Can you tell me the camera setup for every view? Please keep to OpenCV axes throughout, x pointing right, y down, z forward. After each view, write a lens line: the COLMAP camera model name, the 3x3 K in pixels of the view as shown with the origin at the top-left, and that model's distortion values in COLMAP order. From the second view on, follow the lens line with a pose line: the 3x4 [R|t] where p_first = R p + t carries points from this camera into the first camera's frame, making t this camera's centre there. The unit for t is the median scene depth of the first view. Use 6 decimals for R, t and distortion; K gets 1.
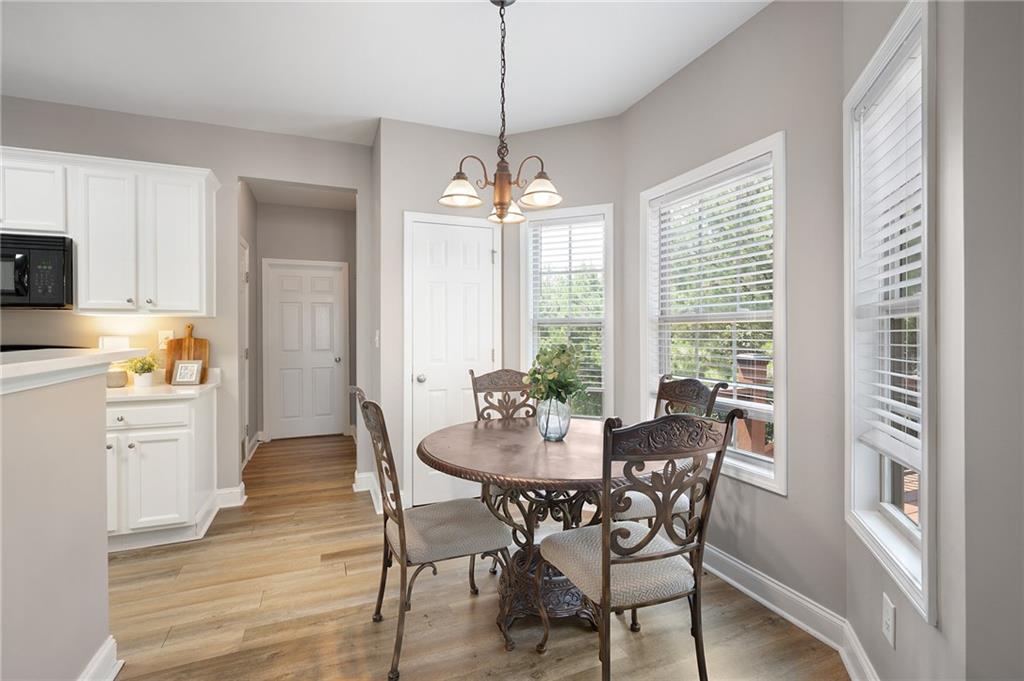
lens RADIAL K [[460.7, 0, 514.4], [0, 460.7, 338.3], [0, 0, 1]] dist [-0.000301, 0.000863]
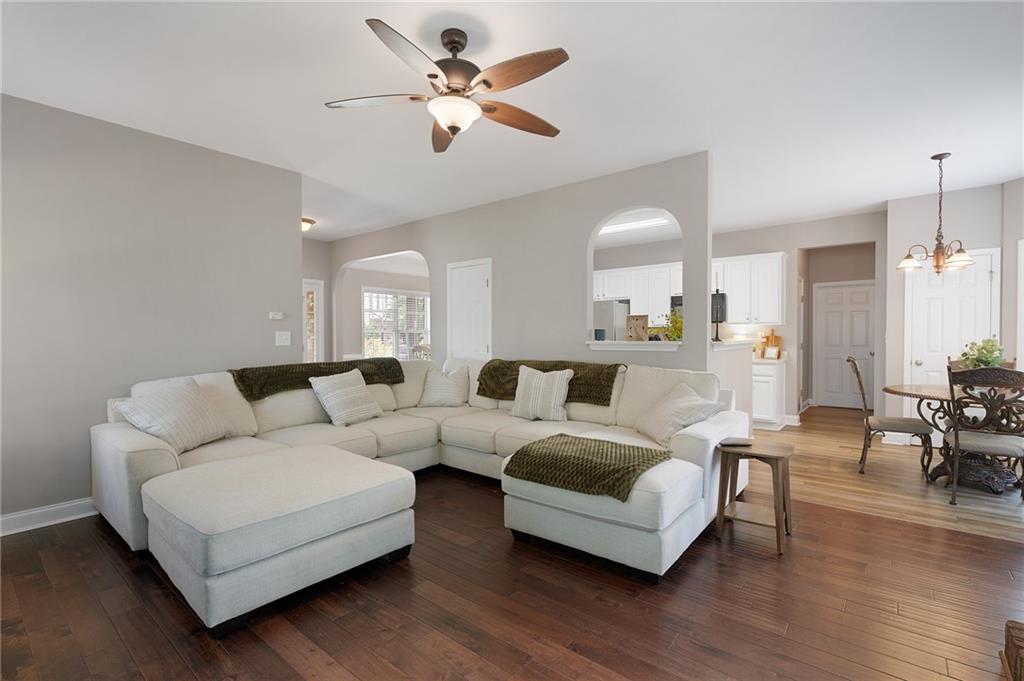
lens RADIAL K [[460.7, 0, 507.7], [0, 460.7, 337.2], [0, 0, 1]] dist [-0.000301, 0.000863]
pose [[0.458505, 0.006163, -0.888671, 0.579162], [-0.010345, 0.999945, 0.001597, 0.015487], [0.888632, 0.008461, 0.458543, -0.996442]]
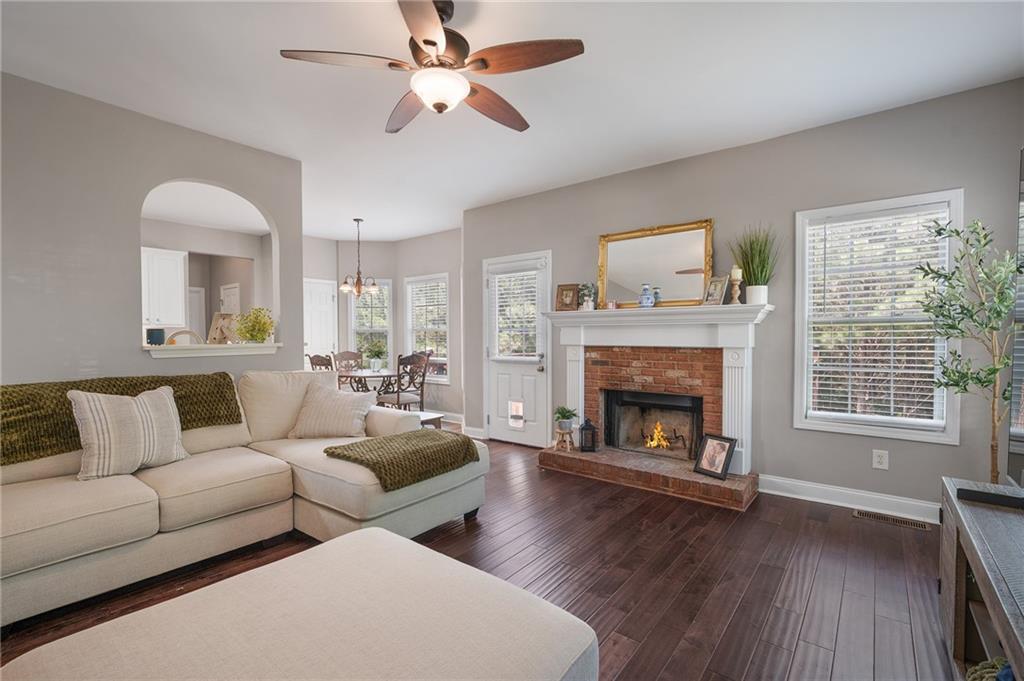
lens RADIAL K [[460.7, 0, 513.6], [0, 460.7, 343.6], [0, 0, 1]] dist [-0.000301, 0.000863]
pose [[0.874301, -0.010375, 0.485274, -0.401930], [0.009306, 0.999946, 0.004612, 0.025646], [-0.485296, 0.000484, 0.874350, -1.390595]]
